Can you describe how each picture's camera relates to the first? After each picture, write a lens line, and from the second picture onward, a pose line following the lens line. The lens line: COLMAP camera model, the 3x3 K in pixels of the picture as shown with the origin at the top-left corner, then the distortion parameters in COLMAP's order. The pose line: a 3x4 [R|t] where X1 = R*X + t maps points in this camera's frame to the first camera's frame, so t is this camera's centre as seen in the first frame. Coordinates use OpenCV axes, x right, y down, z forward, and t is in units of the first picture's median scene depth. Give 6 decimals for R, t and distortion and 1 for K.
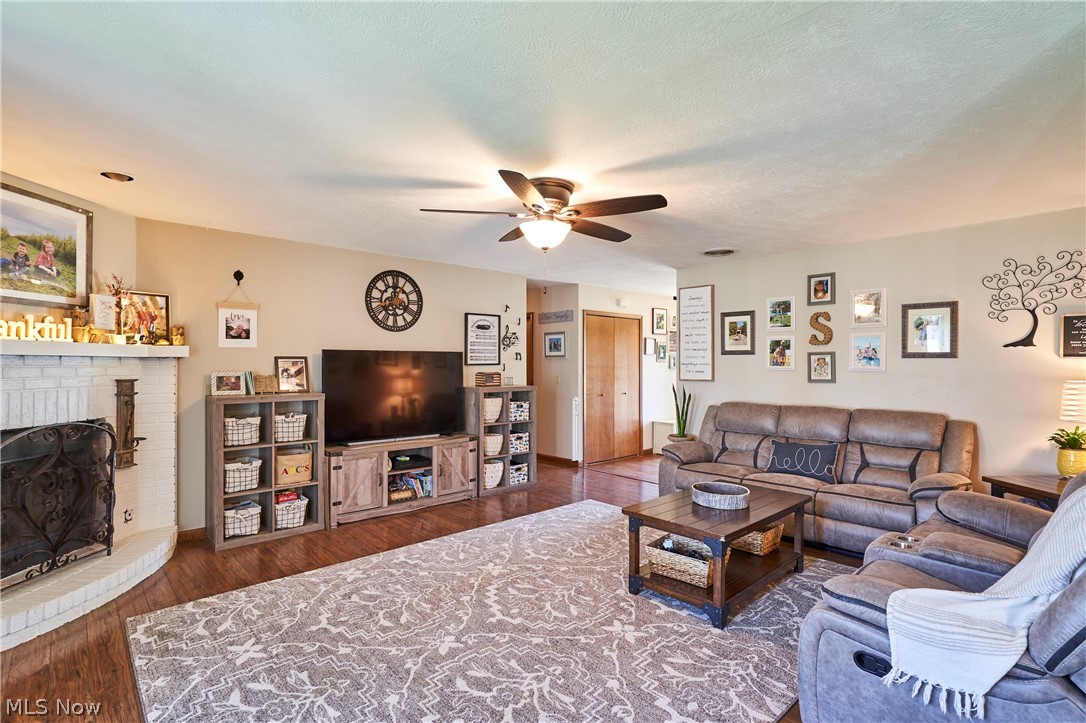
lens RADIAL K [[525.1, 0, 543.1], [0, 525.1, 357.5], [0, 0, 1]] dist [-0.006599, -0.000078]
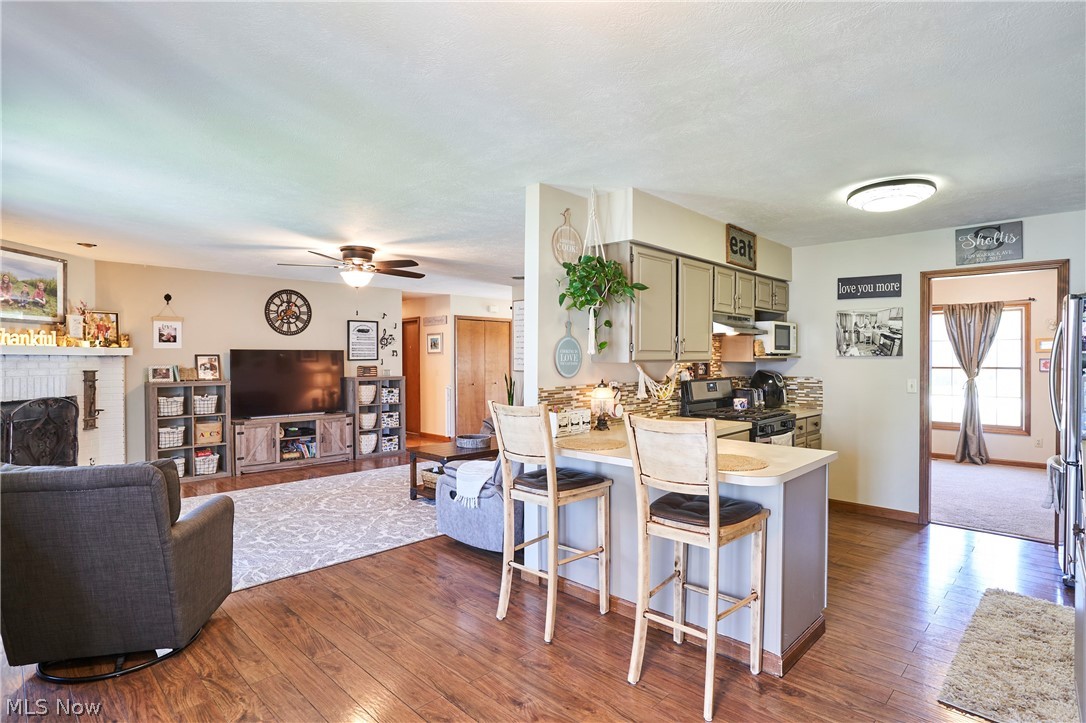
lens RADIAL K [[556.8, 0, 540.1], [0, 556.8, 358.3], [0, 0, 1]] dist [-0.033605, 0.014206]
pose [[0.998870, -0.004563, 0.047299, 0.365755], [0.004088, 0.999940, 0.010148, -0.003338], [-0.047343, -0.009944, 0.998829, -0.552573]]
